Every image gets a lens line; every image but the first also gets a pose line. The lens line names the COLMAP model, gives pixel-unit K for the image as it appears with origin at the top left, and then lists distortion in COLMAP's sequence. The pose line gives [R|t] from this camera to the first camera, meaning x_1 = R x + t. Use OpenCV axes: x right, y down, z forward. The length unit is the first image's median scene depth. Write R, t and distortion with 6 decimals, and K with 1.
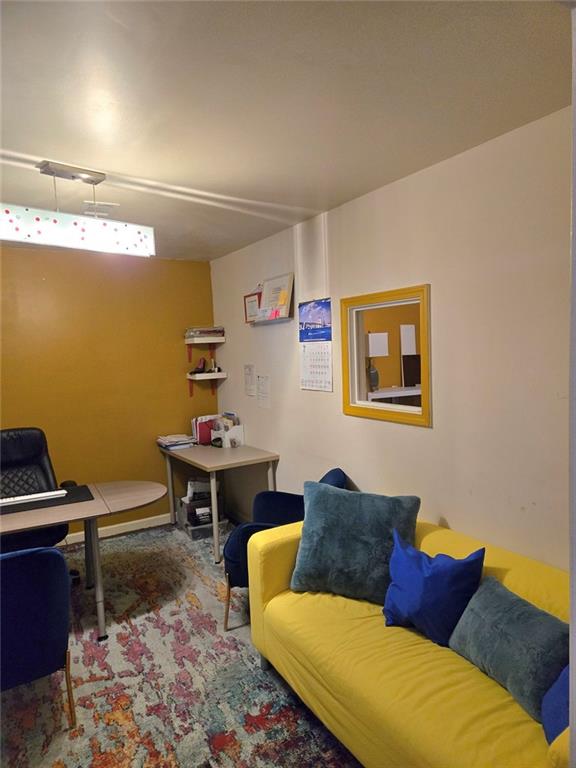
lens RADIAL K [[525.5, 0, 281.7], [0, 525.5, 388.1], [0, 0, 1]] dist [0.063535, -0.081196]
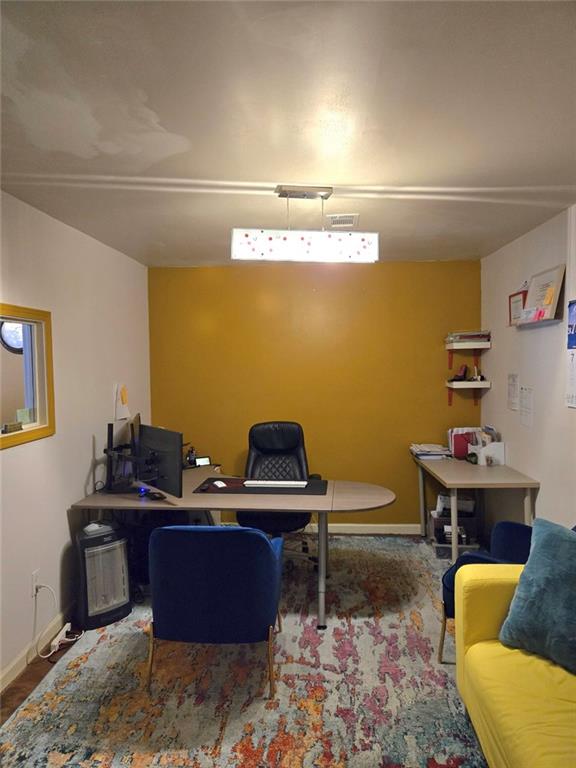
lens RADIAL K [[525.5, 0, 281.7], [0, 525.5, 388.1], [0, 0, 1]] dist [0.063535, -0.081196]
pose [[0.815204, 0.054994, -0.576557, 0.180985], [-0.059504, 0.998167, 0.011075, -0.010978], [0.576110, 0.025279, 0.816982, 0.081464]]
